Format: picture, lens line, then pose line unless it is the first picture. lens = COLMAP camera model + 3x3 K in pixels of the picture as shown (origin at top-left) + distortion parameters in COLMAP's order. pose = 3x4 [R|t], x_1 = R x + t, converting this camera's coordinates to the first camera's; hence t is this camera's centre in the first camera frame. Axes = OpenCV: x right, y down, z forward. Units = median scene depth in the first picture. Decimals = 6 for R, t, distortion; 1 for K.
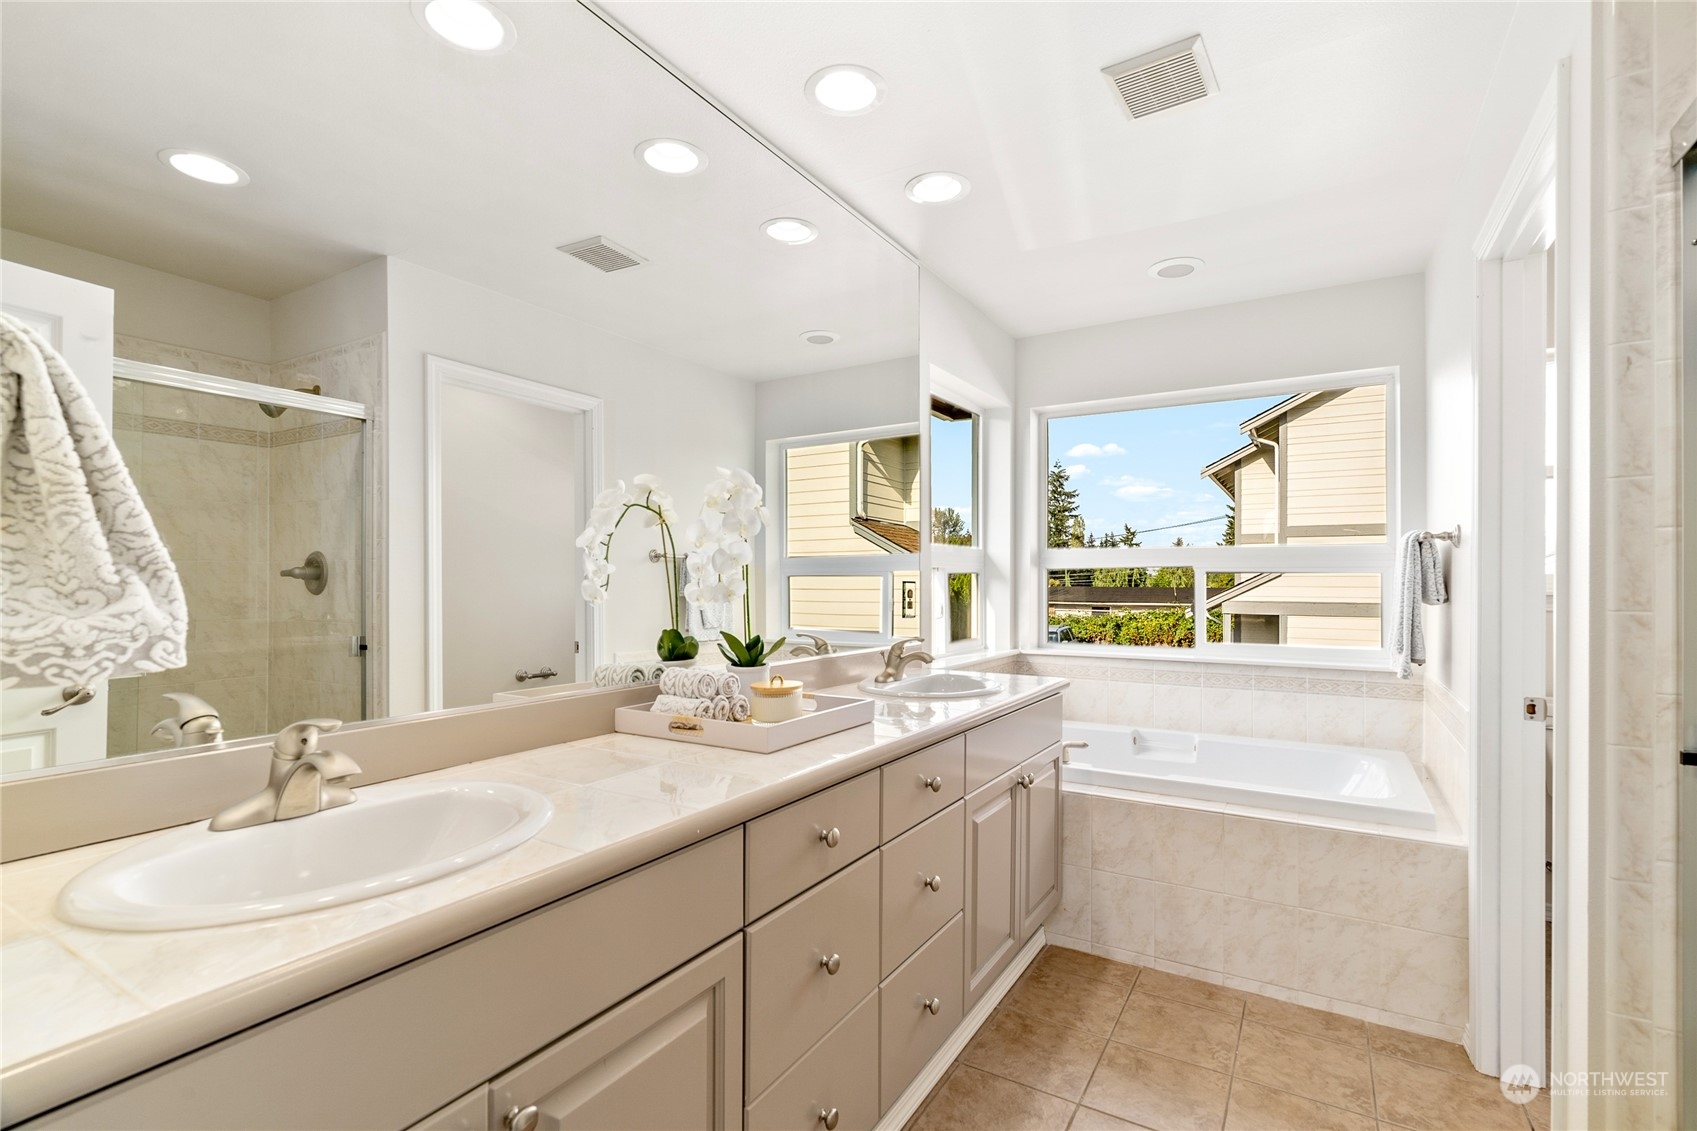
lens RADIAL K [[766.2, 0, 850.8], [0, 766.2, 581.8], [0, 0, 1]] dist [-0.021270, 0.000554]
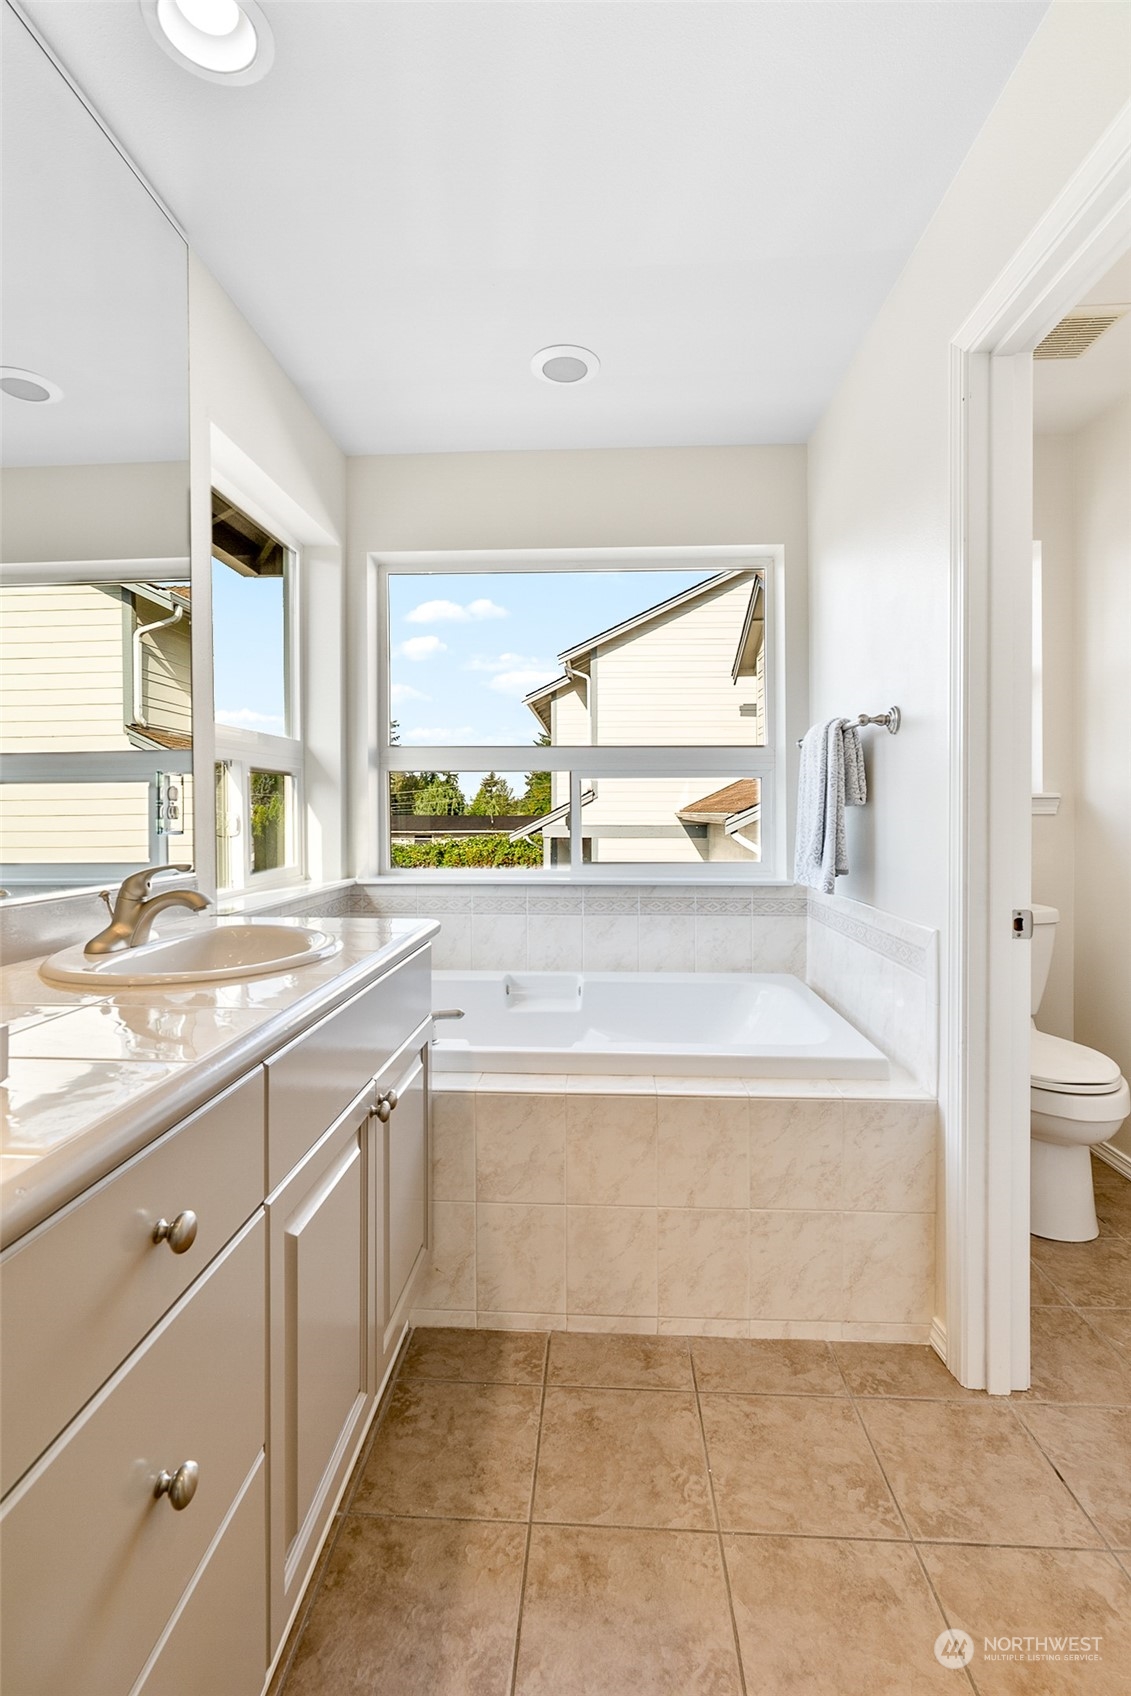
lens RADIAL K [[774.3, 0, 563.8], [0, 774.3, 830.9], [0, 0, 1]] dist [0.009842, -0.000463]
pose [[0.878031, -0.014313, 0.478389, 0.065030], [0.002420, 0.999673, 0.025469, 0.036017], [-0.478597, -0.021205, 0.877778, 0.386490]]
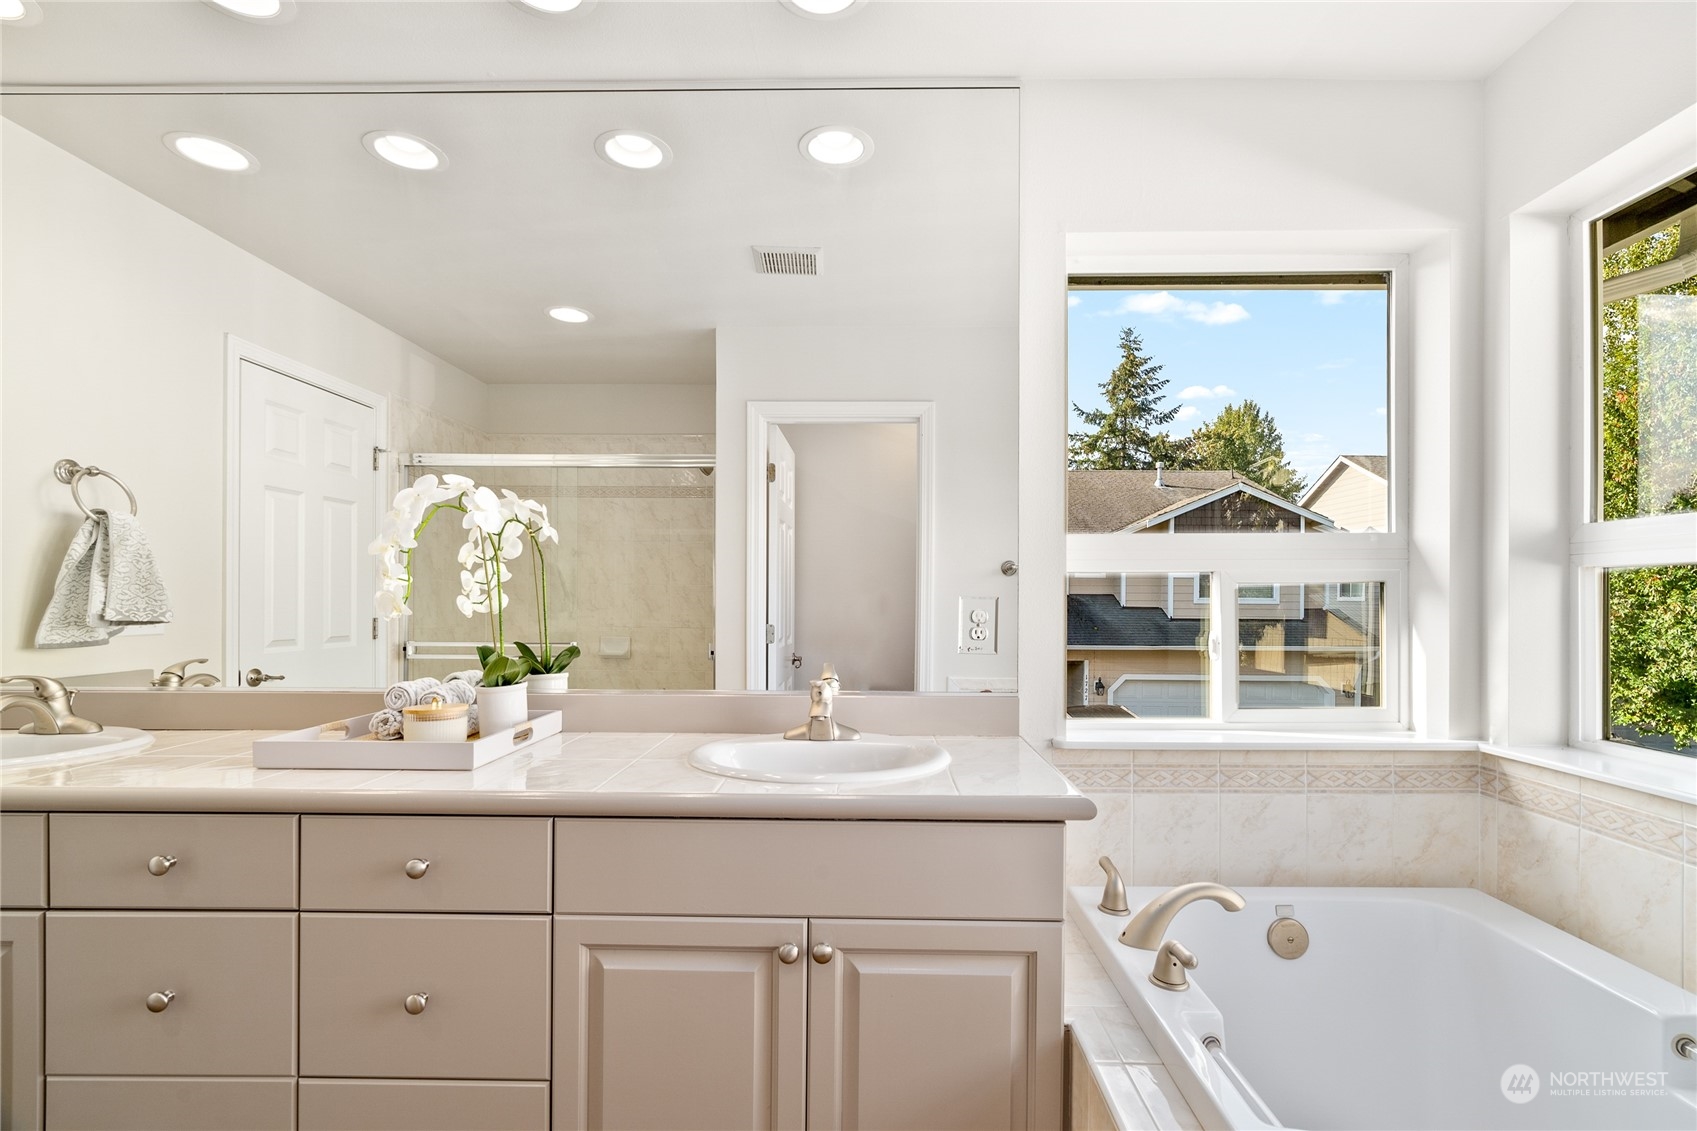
lens RADIAL K [[778.0, 0, 851.6], [0, 778.0, 597.0], [0, 0, 1]] dist [0.001734, 0.001619]
pose [[0.508477, 0.000478, -0.861075, 0.651650], [0.001705, 0.999997, 0.001562, -0.003604], [0.861074, -0.002262, 0.508475, 0.641750]]
